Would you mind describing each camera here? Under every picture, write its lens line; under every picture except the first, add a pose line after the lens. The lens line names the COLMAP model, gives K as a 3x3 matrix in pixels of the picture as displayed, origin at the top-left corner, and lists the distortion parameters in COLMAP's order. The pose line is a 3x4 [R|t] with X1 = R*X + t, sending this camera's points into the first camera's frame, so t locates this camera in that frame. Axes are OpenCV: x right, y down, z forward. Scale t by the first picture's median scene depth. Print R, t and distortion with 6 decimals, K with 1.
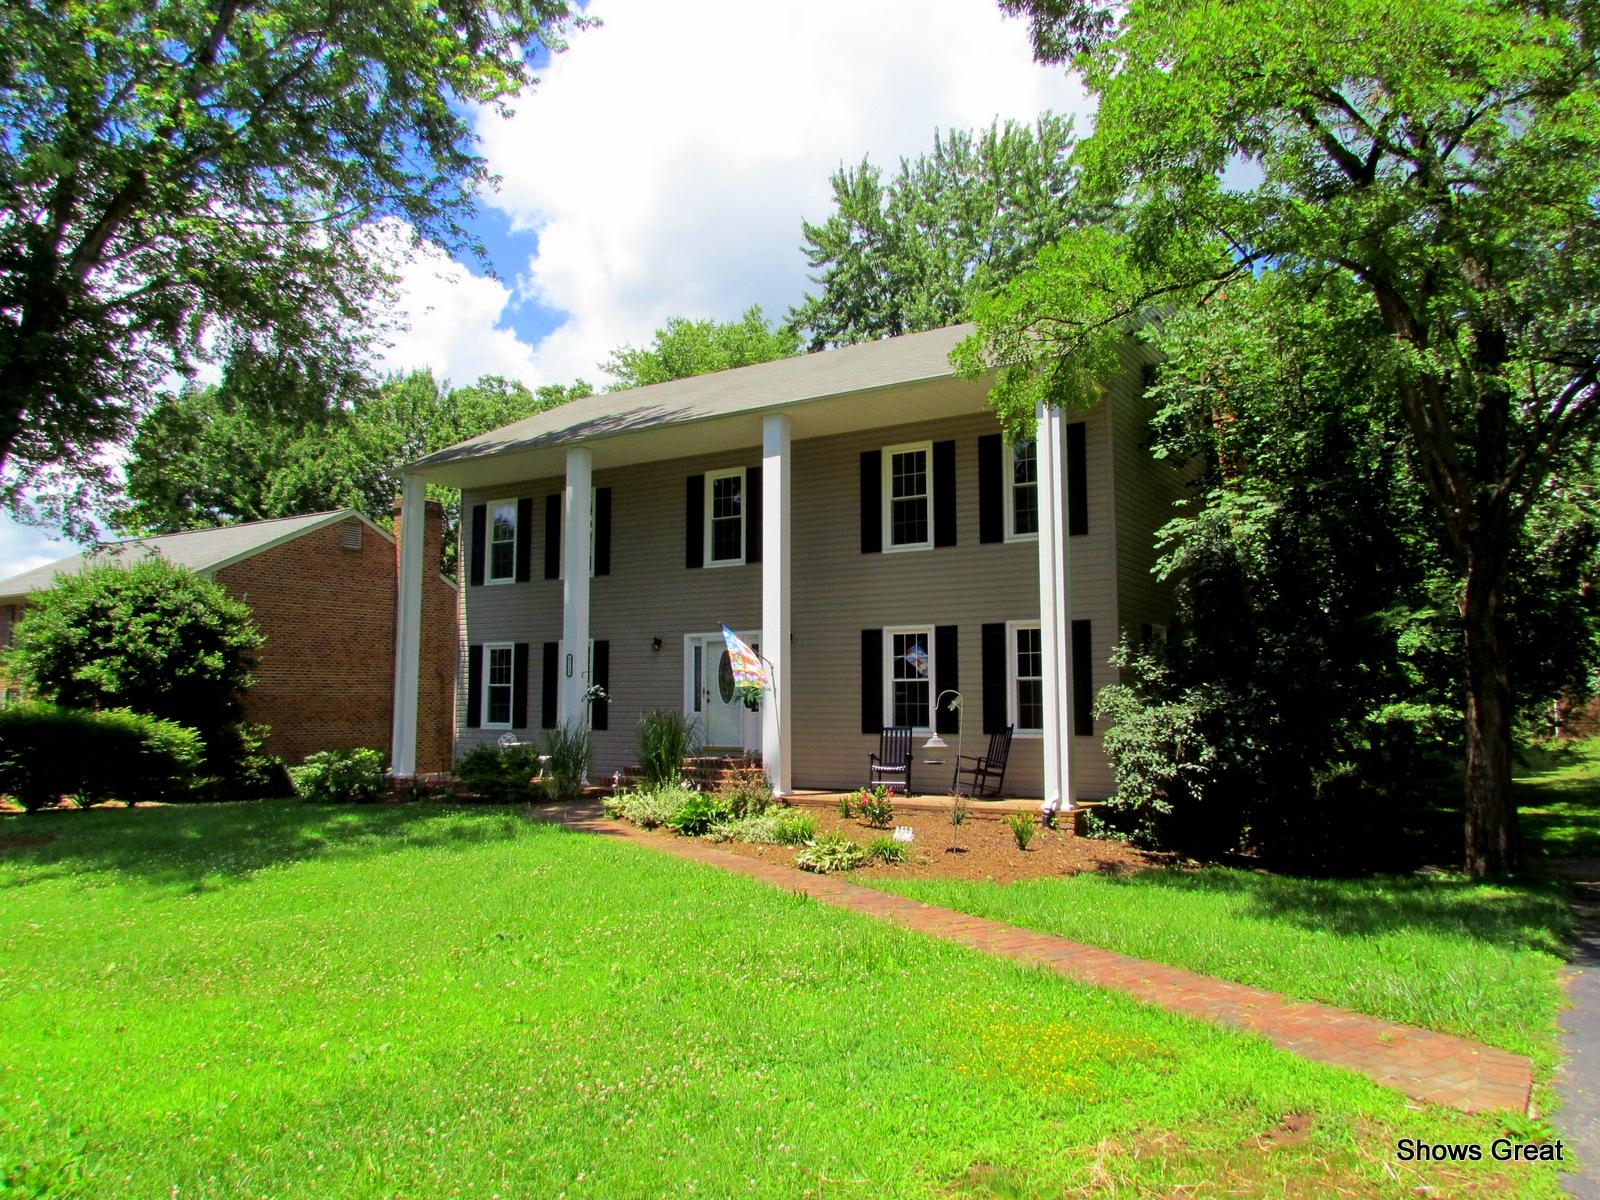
lens RADIAL K [[1130.0, 0, 800.0], [0, 1130.0, 600.0], [0, 0, 1]] dist [-0.002095, 0.001541]
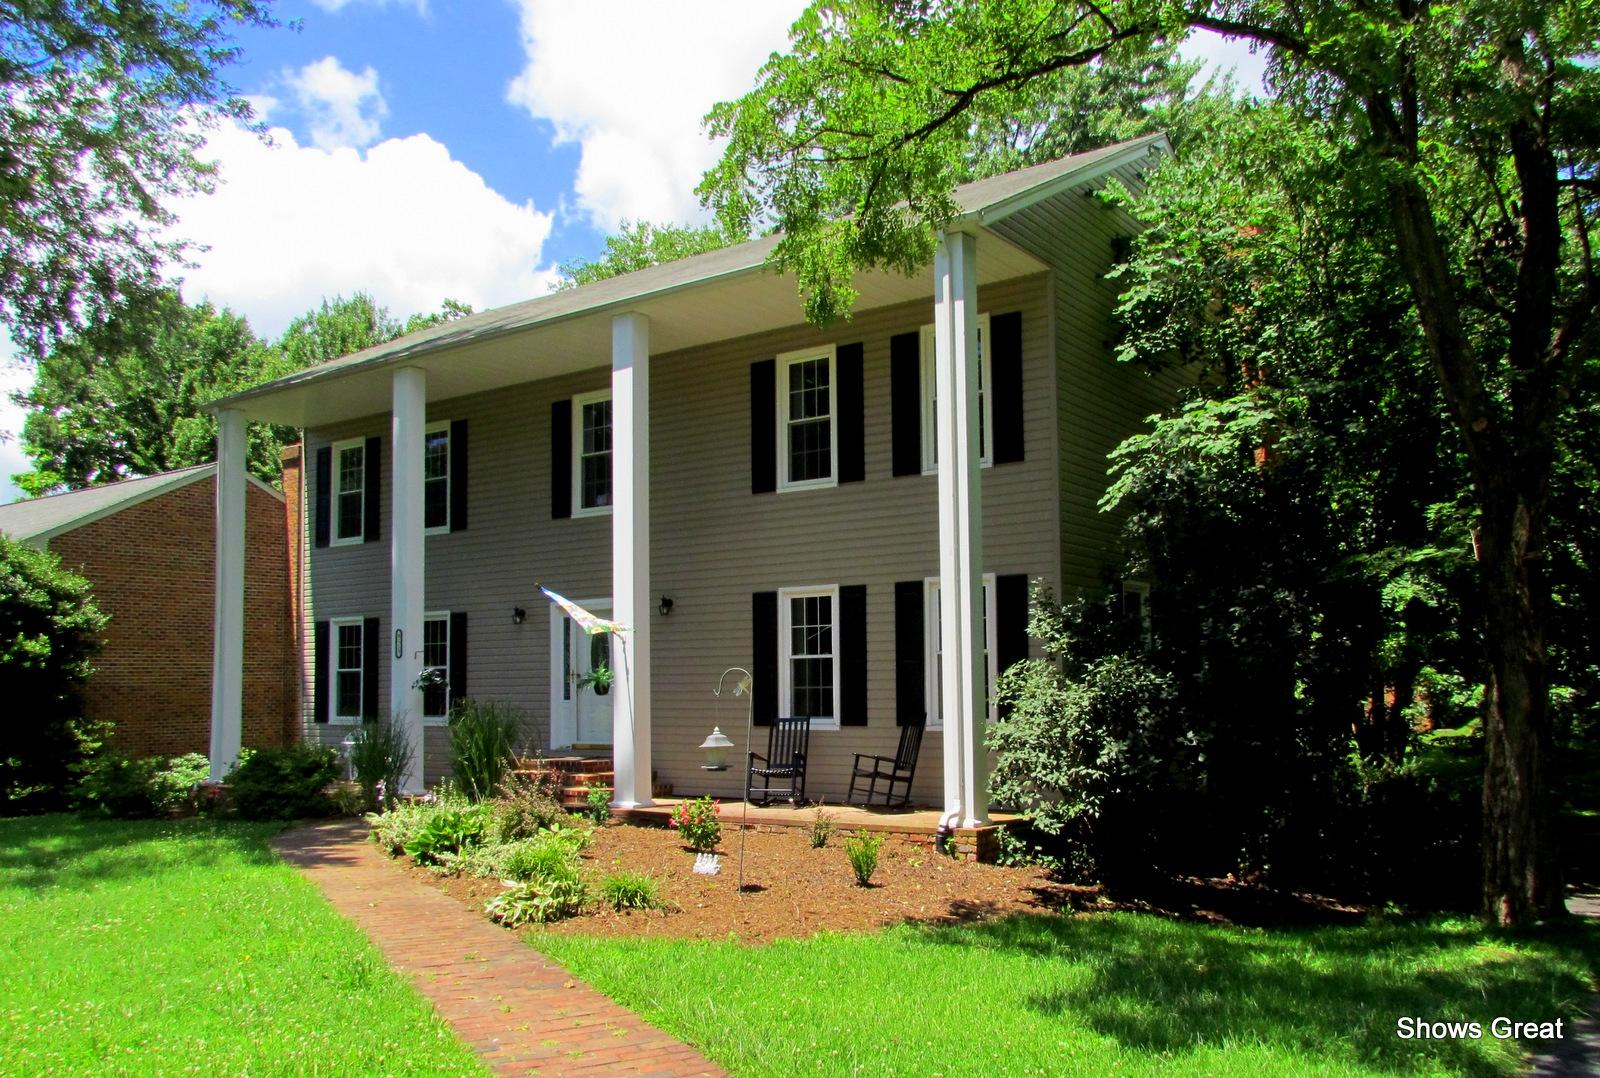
lens RADIAL K [[1307.3, 0, 816.6], [0, 1307.3, 610.1], [0, 0, 1]] dist [-0.004925, 0.004469]
pose [[0.998721, -0.014198, -0.048536, 0.141158], [0.015675, 0.999421, 0.030192, 0.011717], [0.048079, -0.030914, 0.998365, 0.108000]]
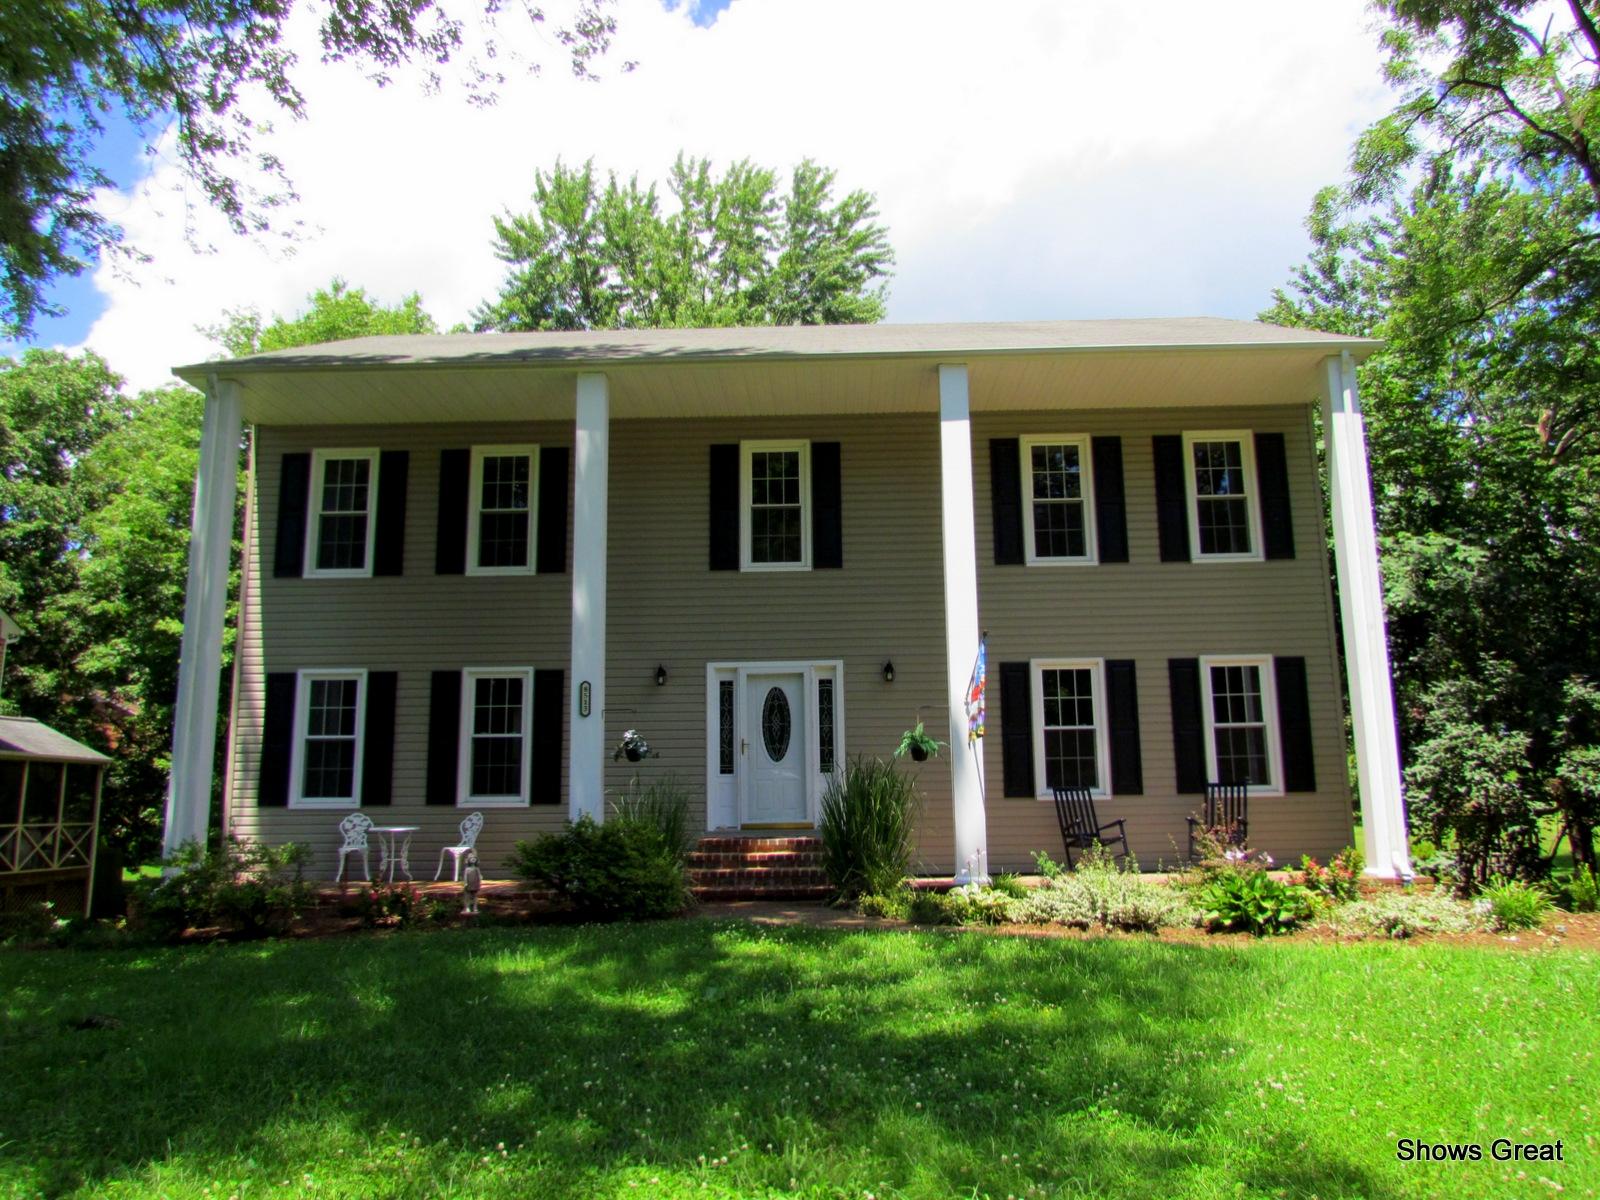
lens RADIAL K [[1039.9, 0, 800.0], [0, 1039.9, 600.0], [0, 0, 1]] dist [0.000881, -0.000181]
pose [[0.855951, 0.072689, 0.511922, -0.428998], [-0.035288, 0.995973, -0.082418, 0.047161], [-0.515851, 0.052481, 0.855069, 0.457587]]
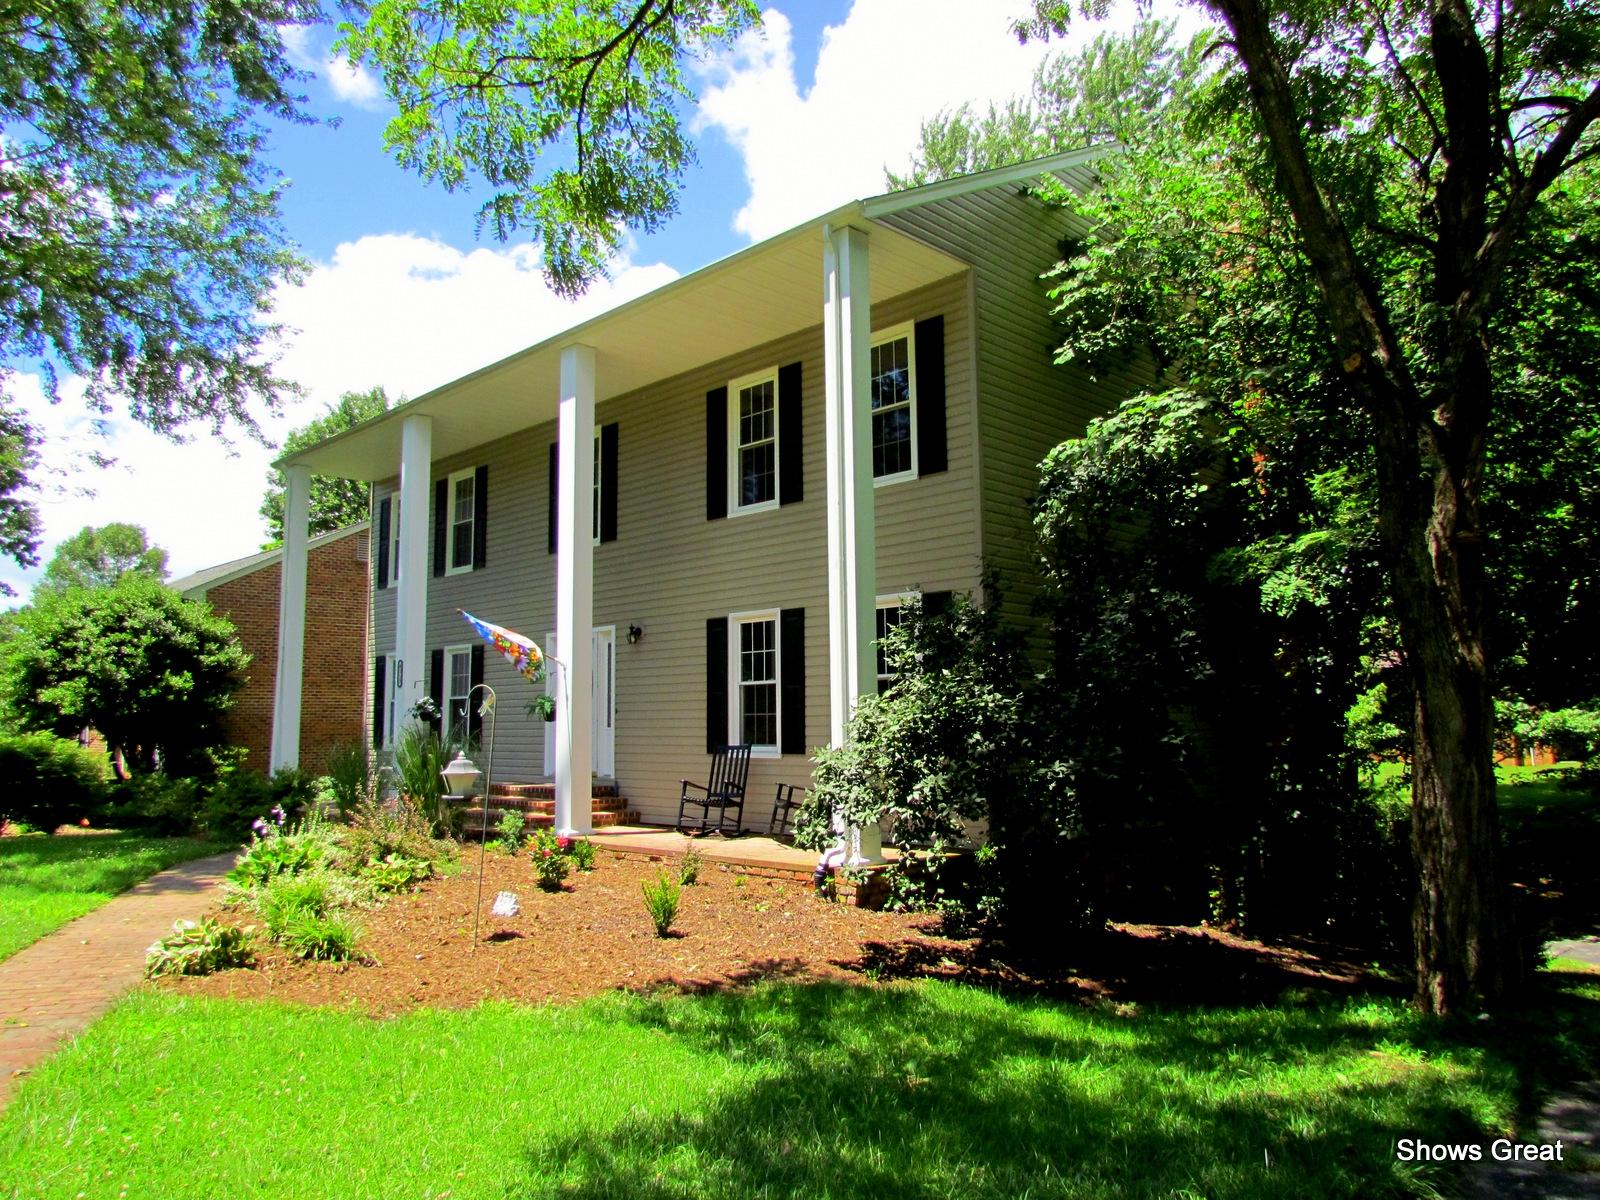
lens RADIAL K [[1130.0, 0, 800.0], [0, 1130.0, 600.0], [0, 0, 1]] dist [-0.002095, 0.001541]
pose [[0.977299, -0.034231, -0.209079, 0.277462], [0.030536, 0.999316, -0.020876, 0.031060], [0.209651, 0.014018, 0.977676, 0.259102]]
